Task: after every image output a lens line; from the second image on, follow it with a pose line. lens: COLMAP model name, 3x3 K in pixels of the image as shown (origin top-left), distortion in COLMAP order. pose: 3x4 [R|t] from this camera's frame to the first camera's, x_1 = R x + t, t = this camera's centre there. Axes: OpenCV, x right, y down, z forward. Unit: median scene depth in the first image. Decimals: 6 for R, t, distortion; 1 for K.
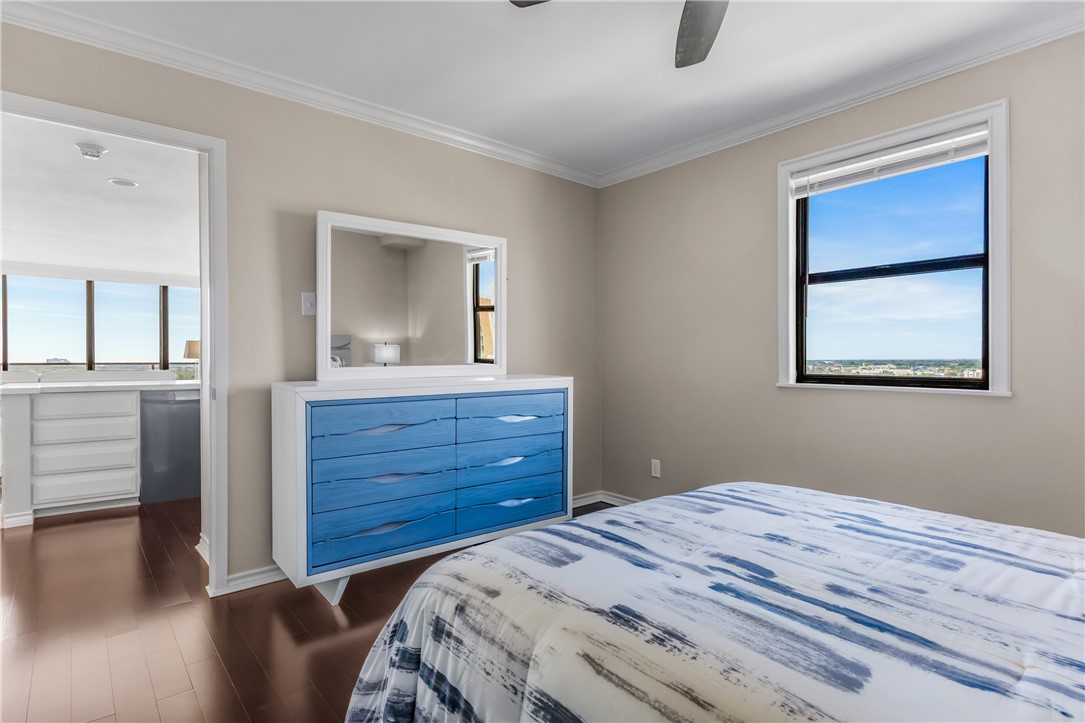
lens RADIAL K [[545.4, 0, 544.8], [0, 545.4, 360.6], [0, 0, 1]] dist [0.000567, 0.000490]
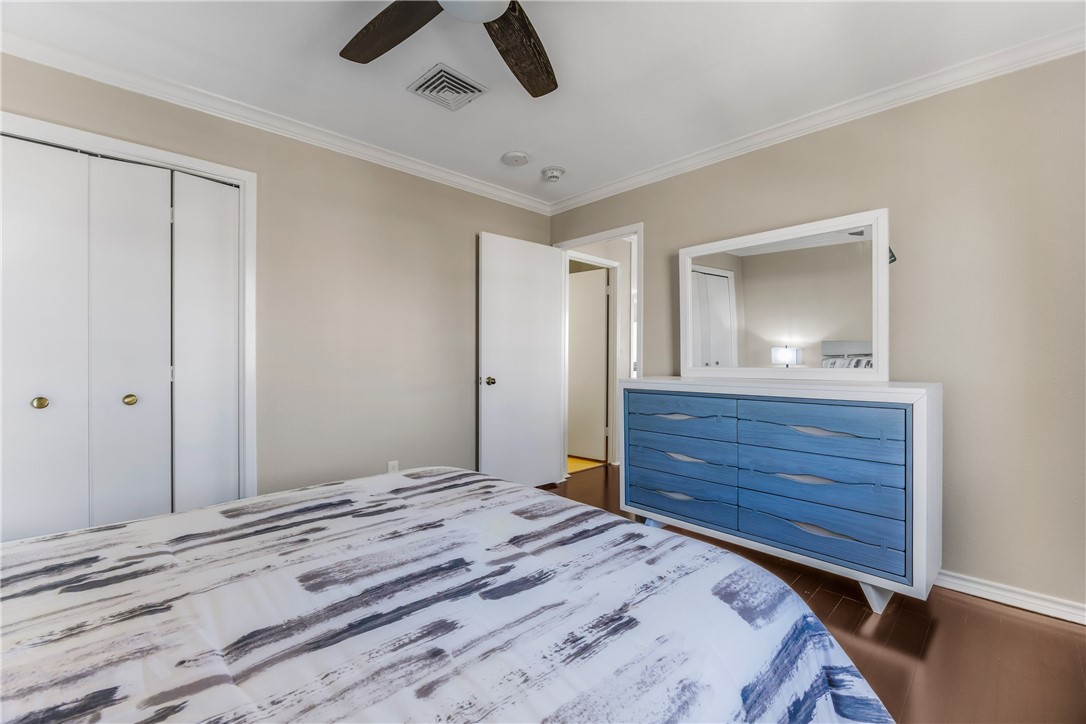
lens RADIAL K [[450.8, 0, 546.0], [0, 450.8, 363.8], [0, 0, 1]] dist [0.000662, -0.000085]
pose [[0.091563, 0.011517, -0.995733, 0.753032], [-0.005419, 0.999924, 0.011067, -0.005836], [0.995785, 0.004383, 0.091619, 0.645177]]
